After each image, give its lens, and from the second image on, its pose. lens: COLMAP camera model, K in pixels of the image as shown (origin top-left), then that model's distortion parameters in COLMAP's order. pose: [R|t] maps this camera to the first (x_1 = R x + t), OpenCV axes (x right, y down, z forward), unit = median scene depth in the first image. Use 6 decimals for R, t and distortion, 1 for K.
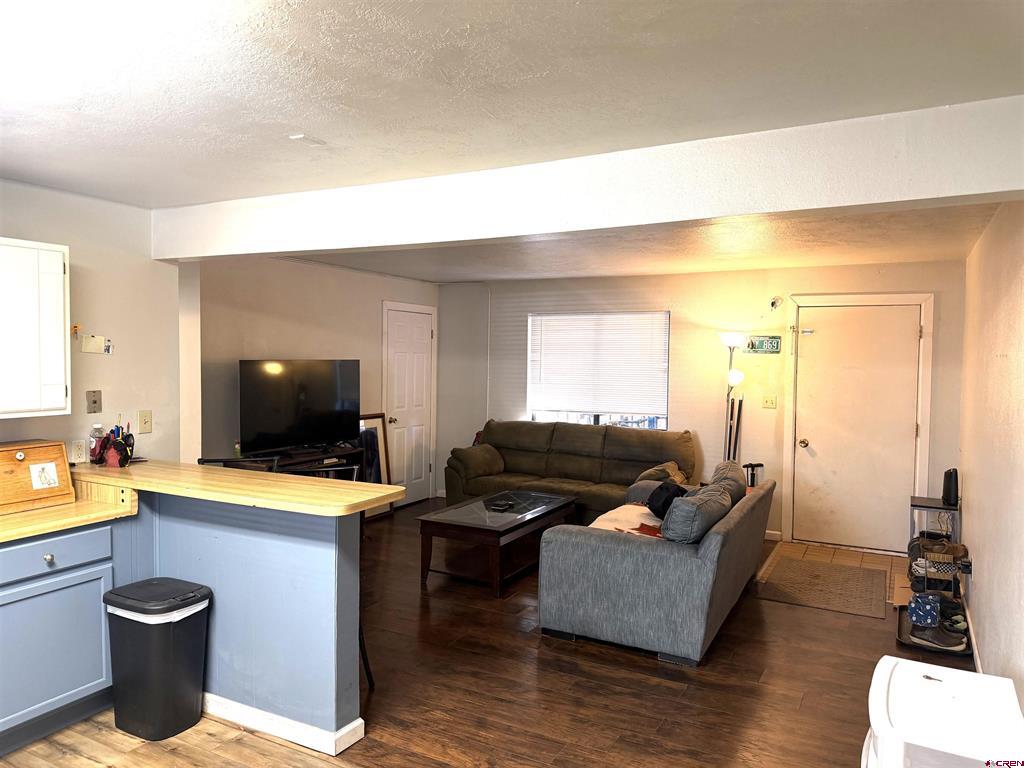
lens RADIAL K [[713.3, 0, 519.7], [0, 713.3, 388.4], [0, 0, 1]] dist [0.071351, -0.088394]
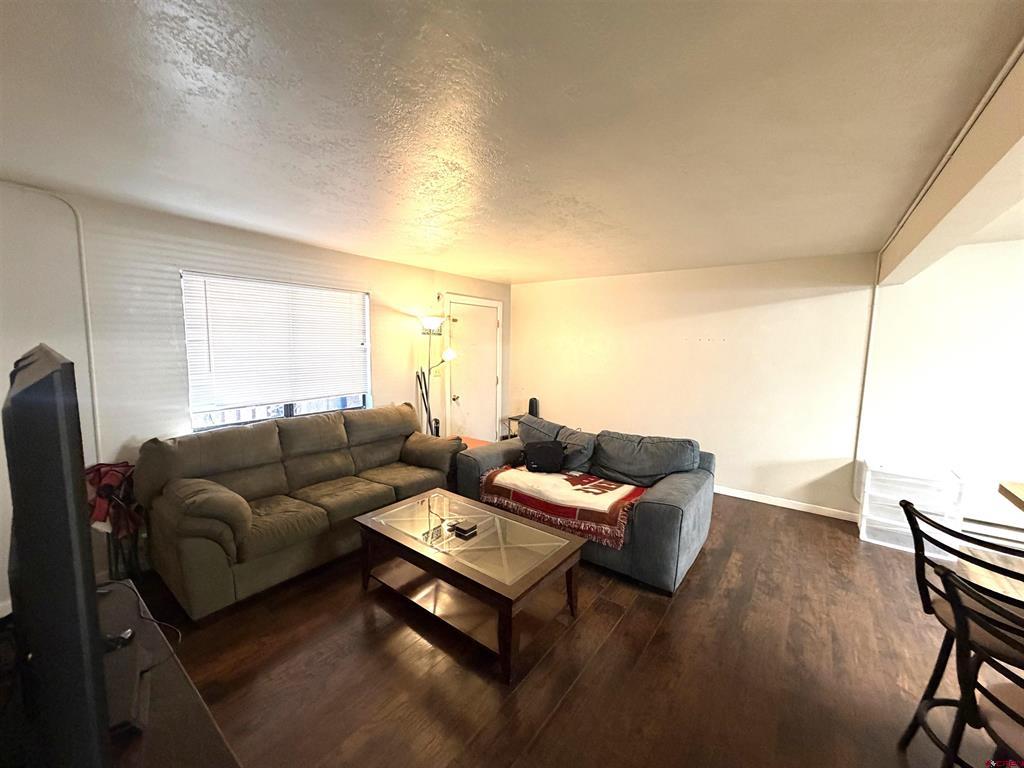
lens RADIAL K [[404.9, 0, 512.0], [0, 404.9, 384.0], [0, 0, 1]] dist [-0.000118, 0.000249]
pose [[0.154290, -0.111856, 0.981673, -0.376474], [0.032312, 0.993611, 0.108138, -0.035887], [-0.987497, 0.015035, 0.156919, 0.750276]]
